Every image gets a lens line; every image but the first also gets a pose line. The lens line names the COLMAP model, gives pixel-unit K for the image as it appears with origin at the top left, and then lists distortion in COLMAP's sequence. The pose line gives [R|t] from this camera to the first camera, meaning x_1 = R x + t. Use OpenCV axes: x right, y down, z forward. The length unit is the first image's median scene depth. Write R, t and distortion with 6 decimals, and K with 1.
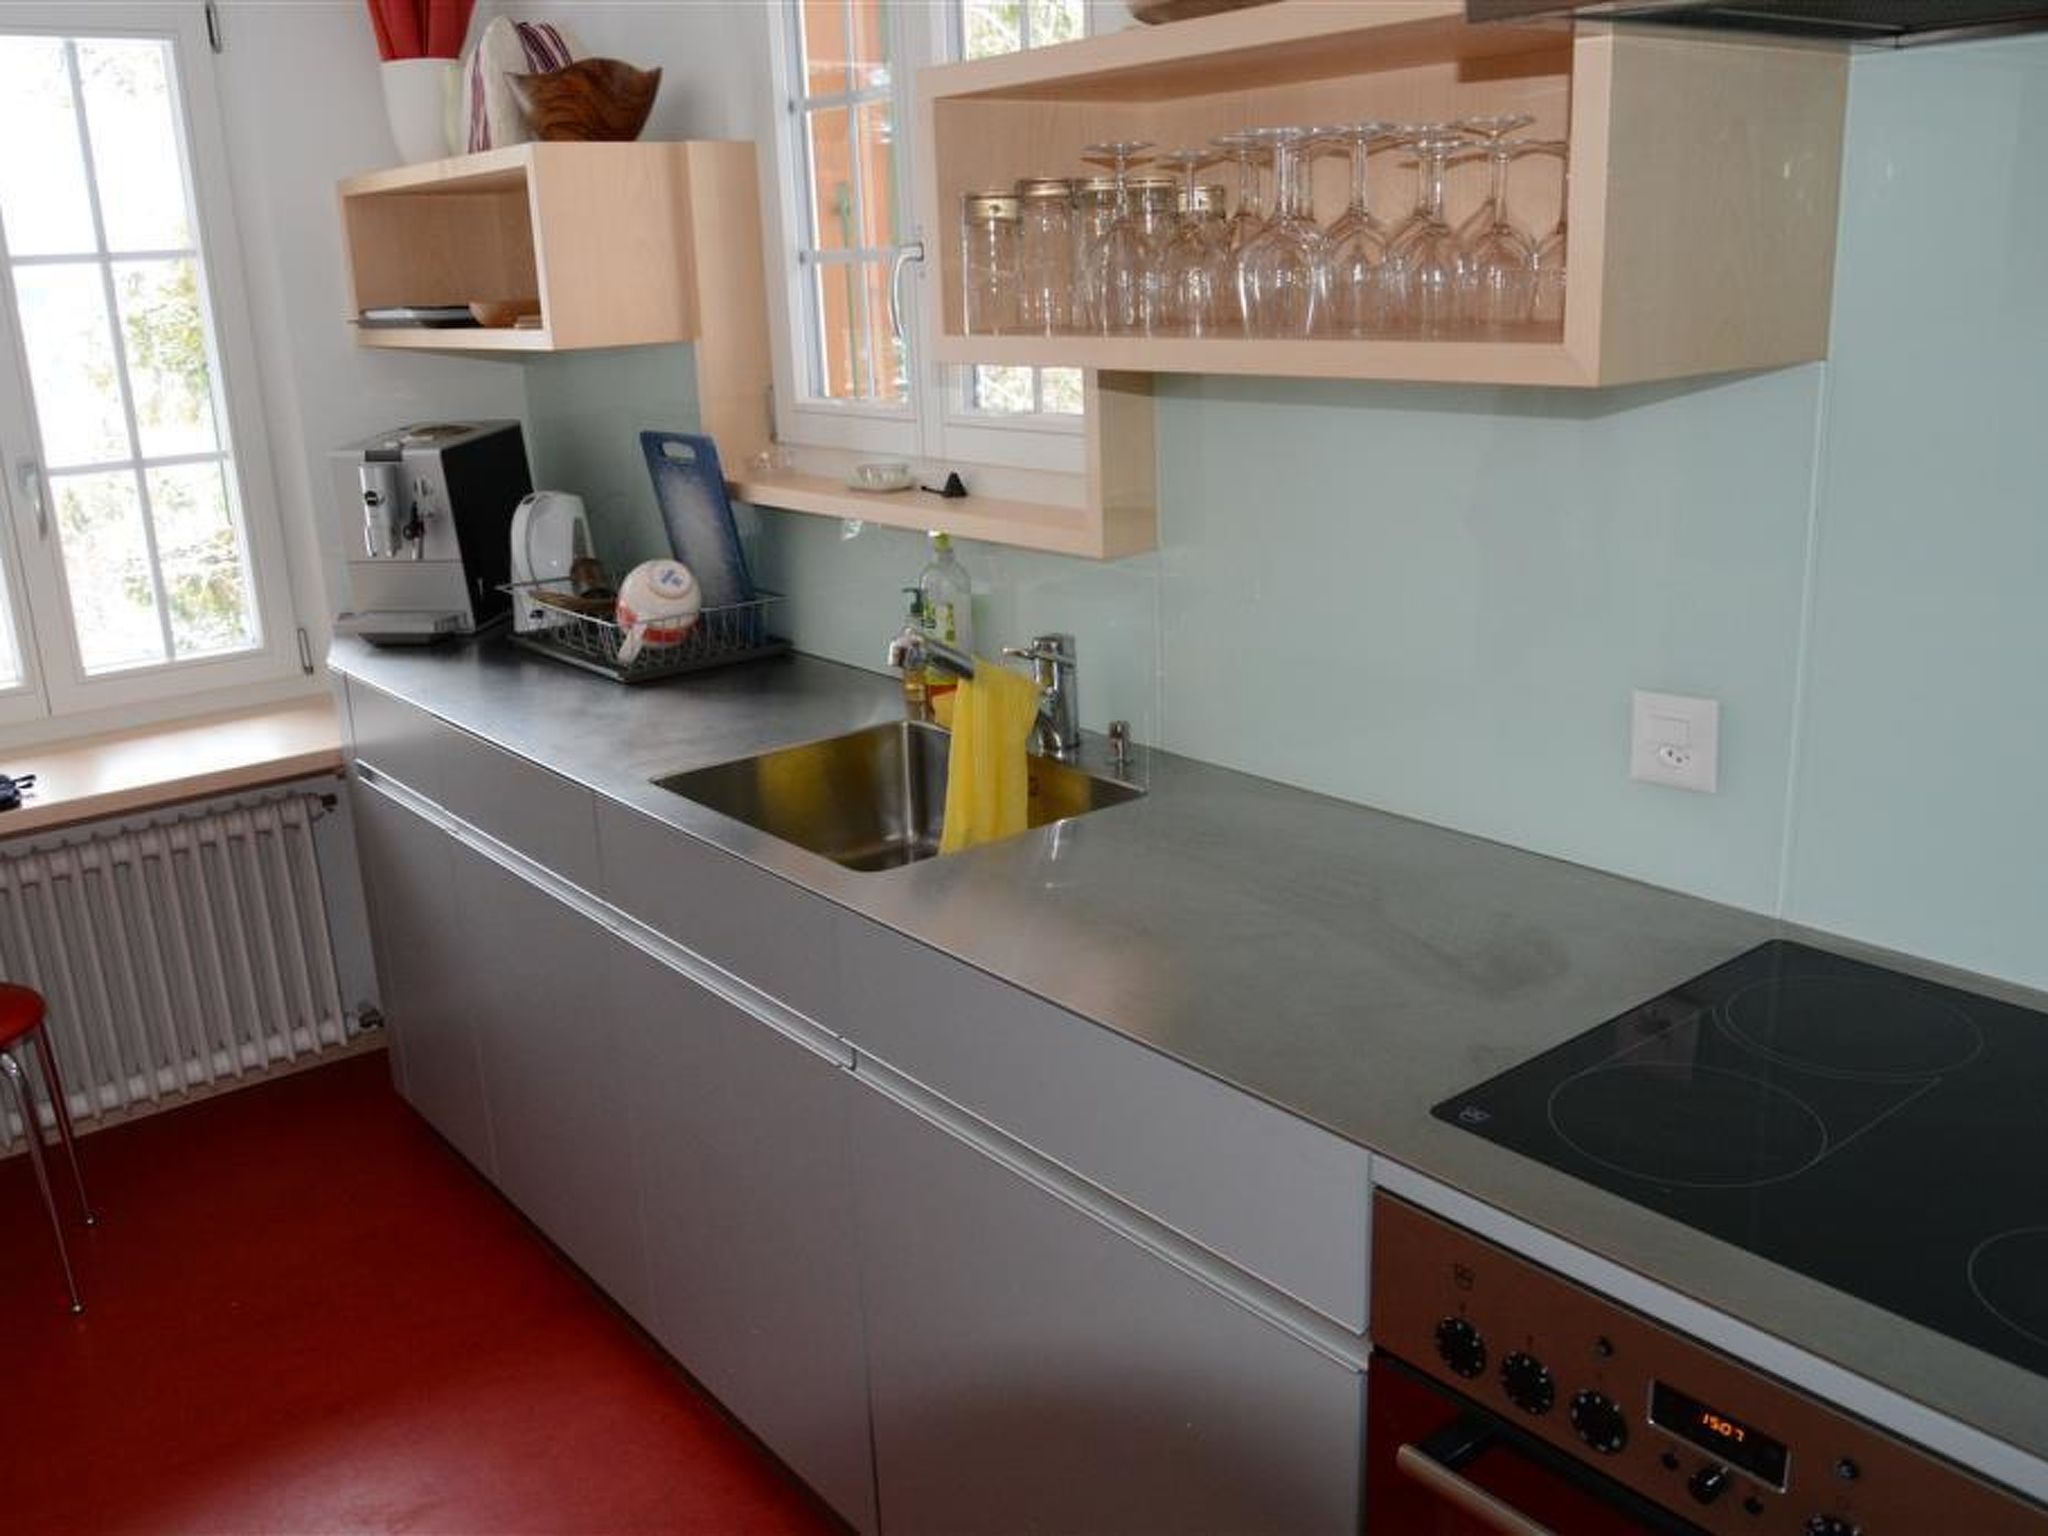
lens RADIAL K [[1765.9, 0, 1031.1], [0, 1765.9, 776.8], [0, 0, 1]] dist [-0.060768, 0.033901]
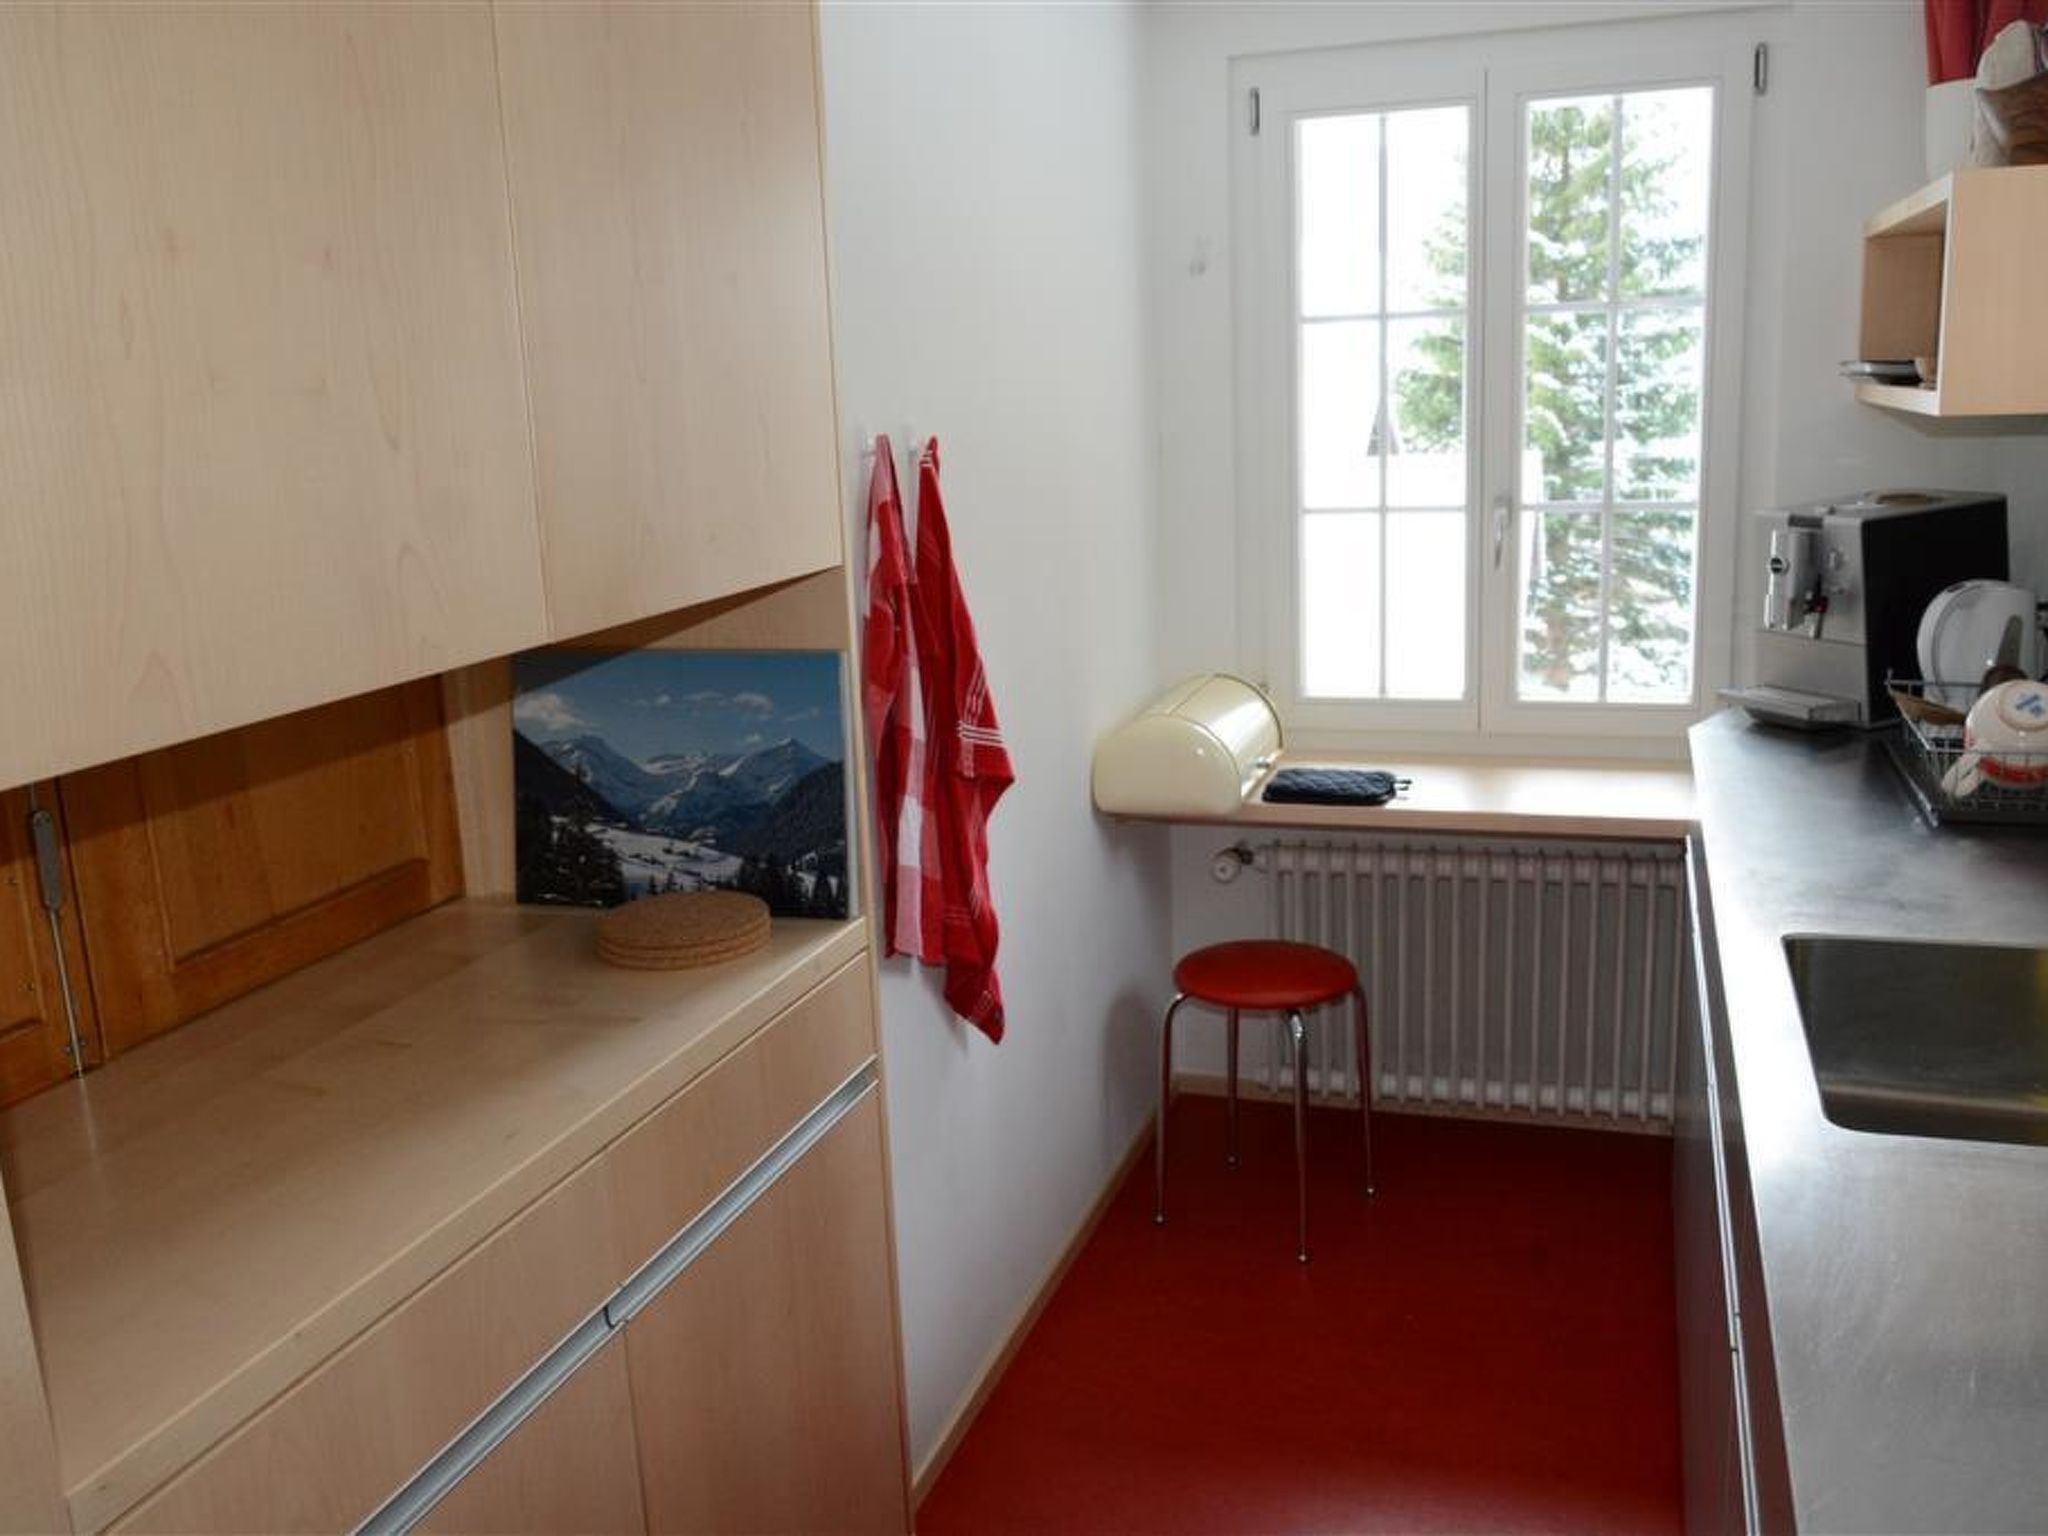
lens RADIAL K [[1765.9, 0, 1016.4], [0, 1765.9, 771.8], [0, 0, 1]] dist [-0.060768, 0.033901]
pose [[0.524696, 0.197018, -0.828178, 0.226462], [-0.212349, 0.972389, 0.096790, -0.065246], [0.824380, 0.125078, 0.552045, 0.197950]]
